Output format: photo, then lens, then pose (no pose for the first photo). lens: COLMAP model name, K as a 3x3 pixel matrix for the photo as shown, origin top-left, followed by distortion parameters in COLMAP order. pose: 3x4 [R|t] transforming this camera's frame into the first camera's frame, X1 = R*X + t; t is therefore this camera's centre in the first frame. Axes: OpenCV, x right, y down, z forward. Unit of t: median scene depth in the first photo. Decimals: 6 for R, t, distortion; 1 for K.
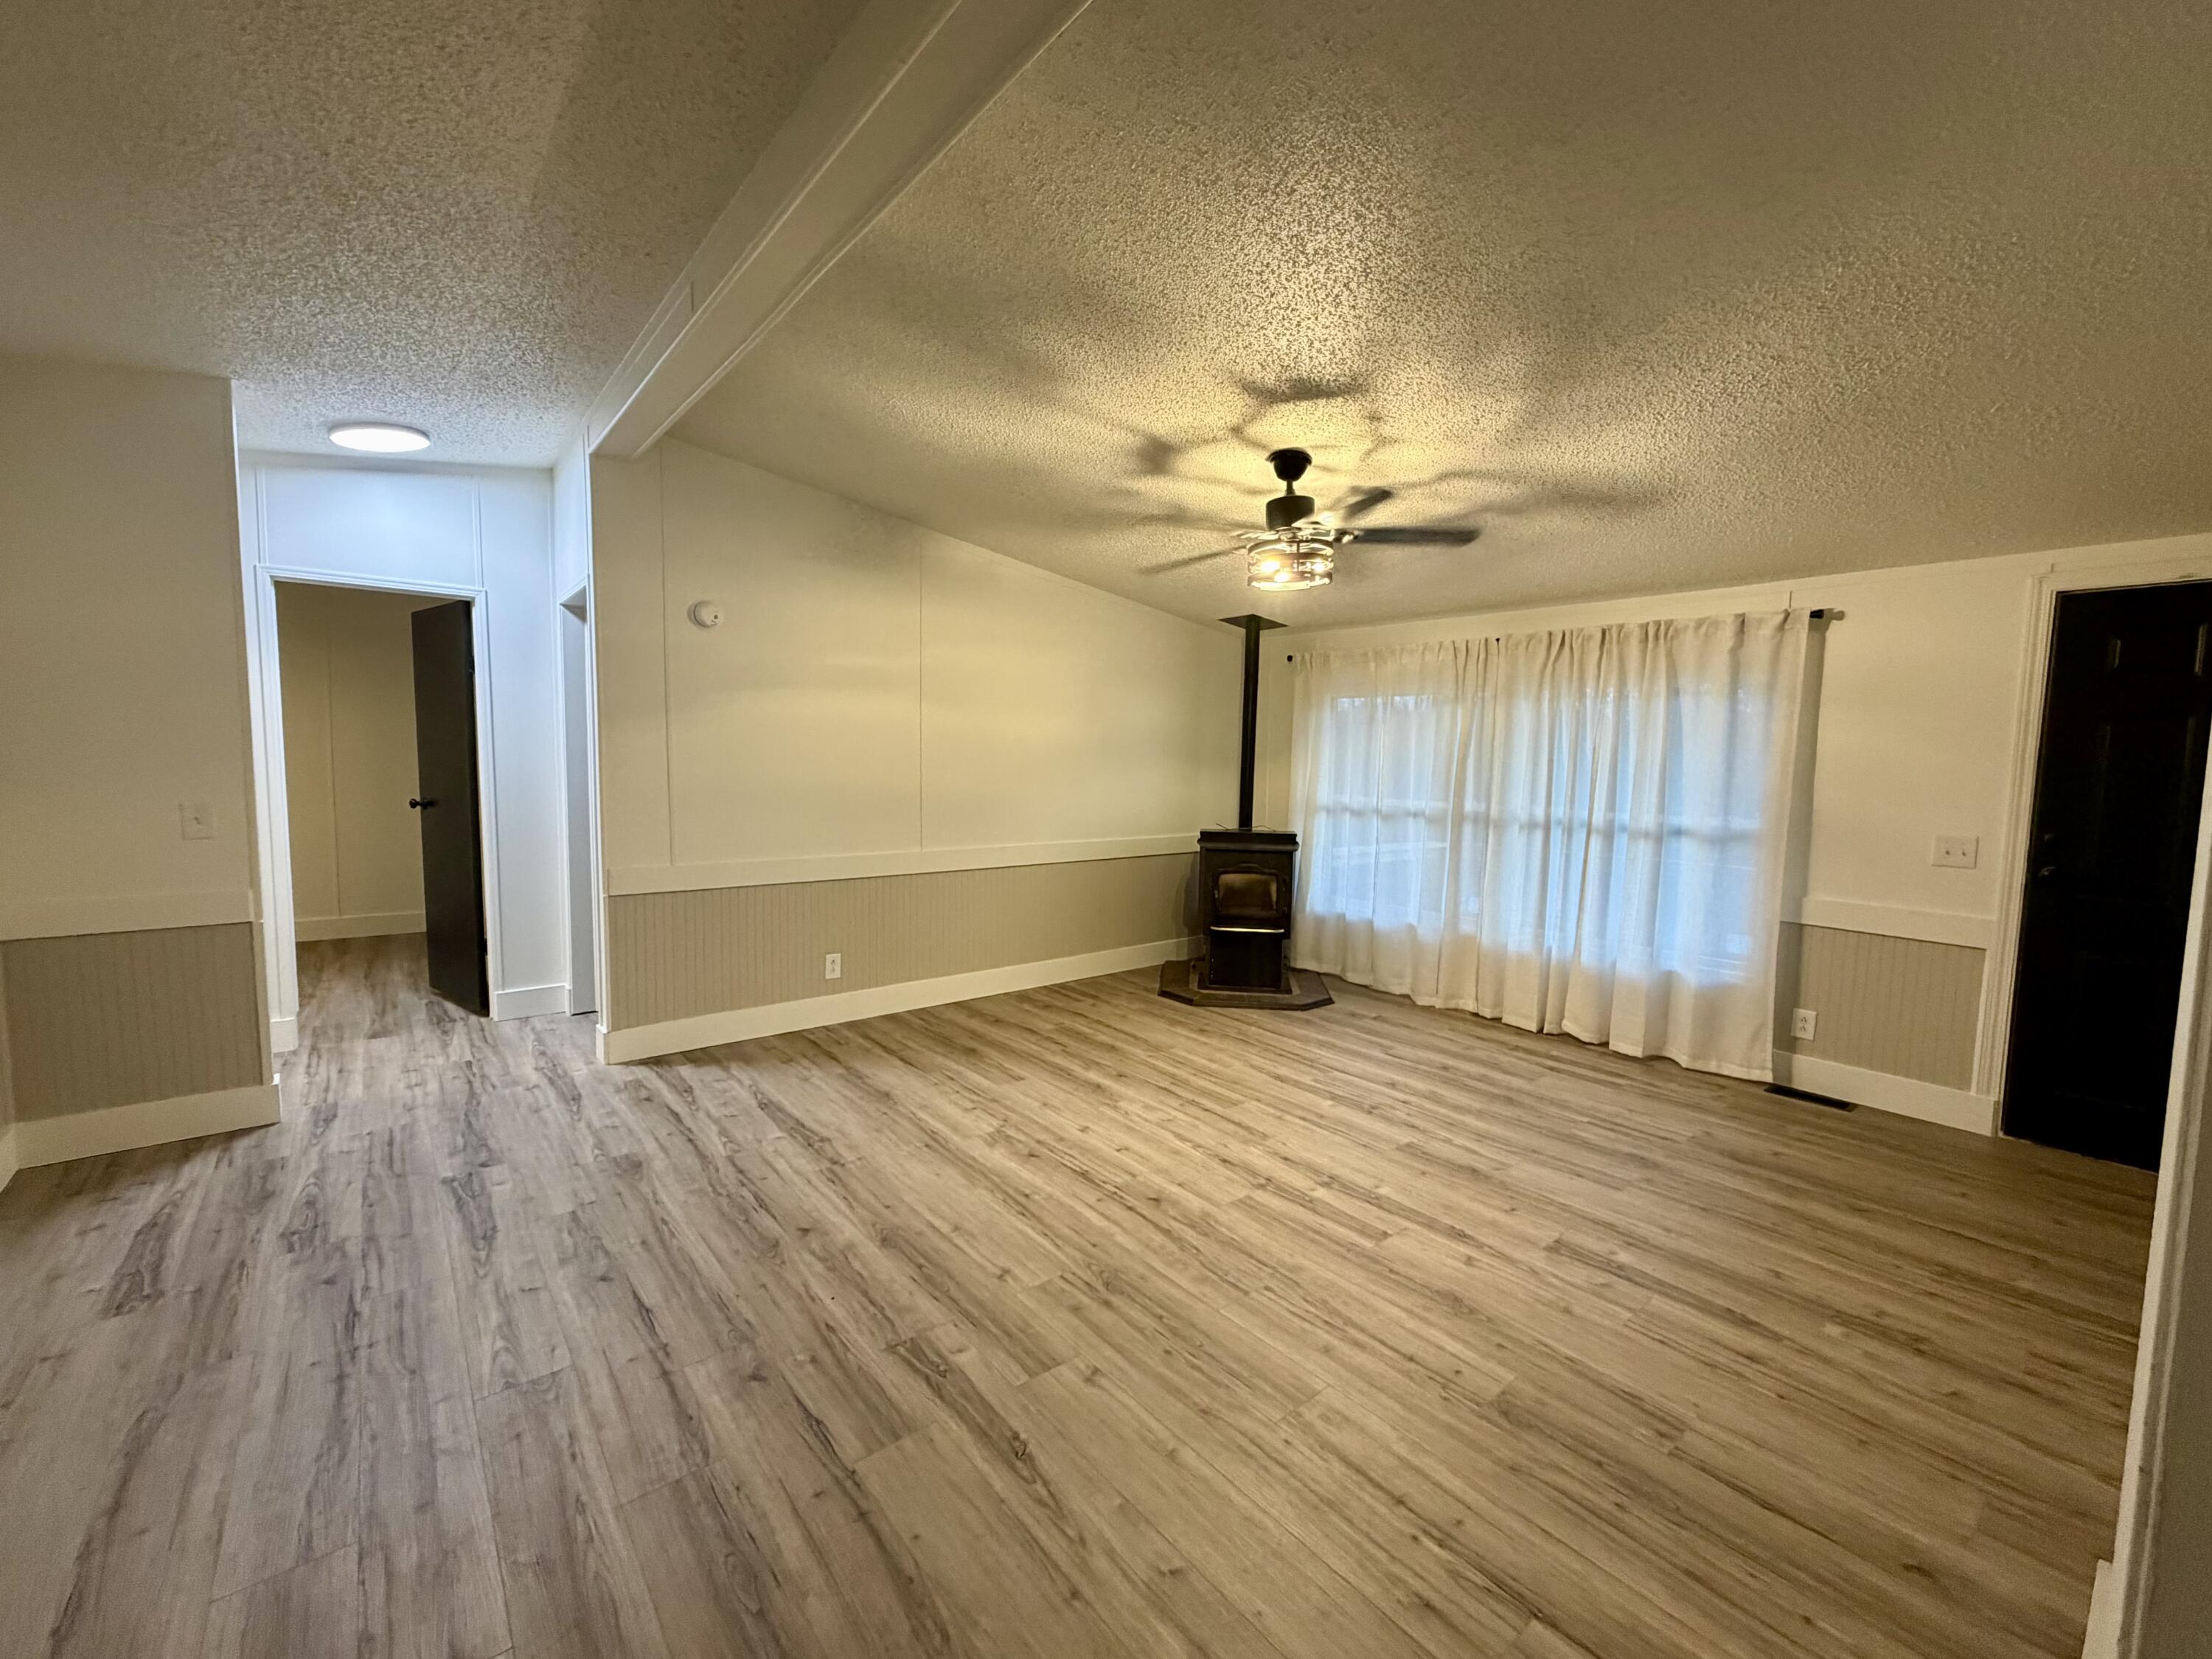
lens RADIAL K [[875.1, 0, 1108.8], [0, 875.1, 835.9], [0, 0, 1]] dist [-0.003310, 0.001017]
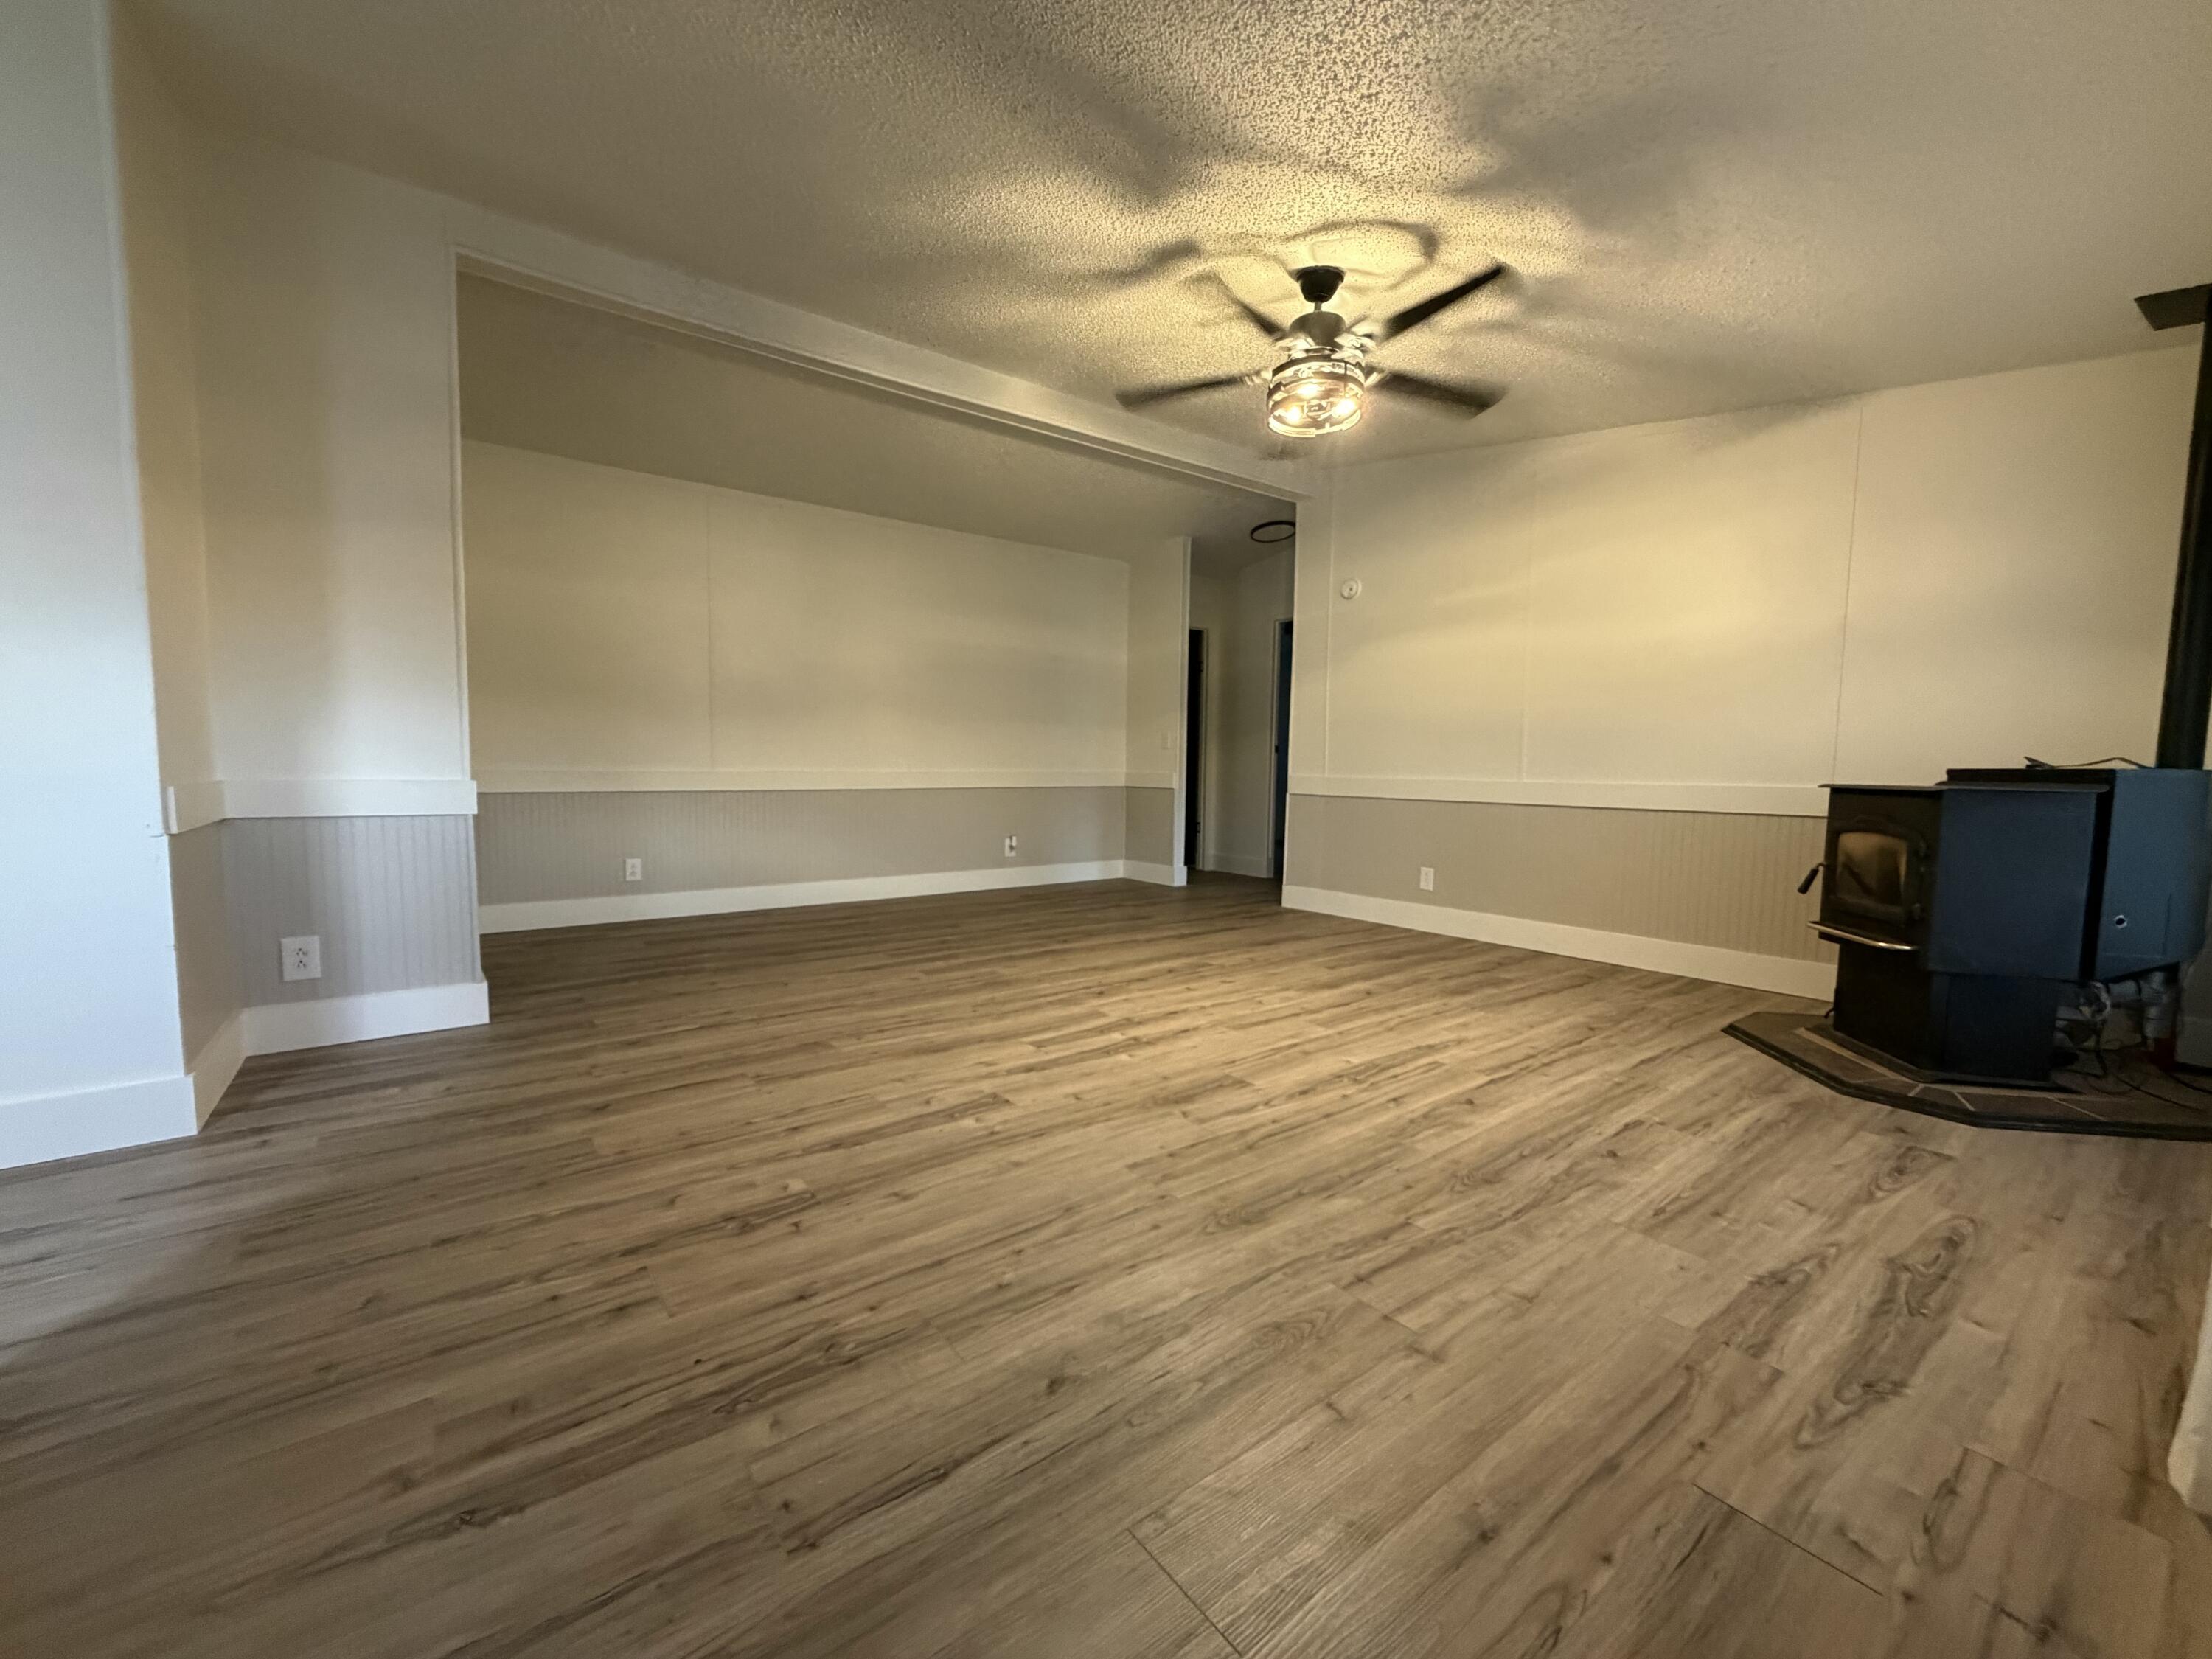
lens RADIAL K [[875.1, 0, 1107.4], [0, 875.1, 828.8], [0, 0, 1]] dist [-0.003310, 0.001017]
pose [[-0.015747, 0.055255, -0.998348, 1.033773], [-0.102888, 0.993082, 0.056587, 0.085867], [0.994568, 0.103609, -0.009953, 0.793398]]
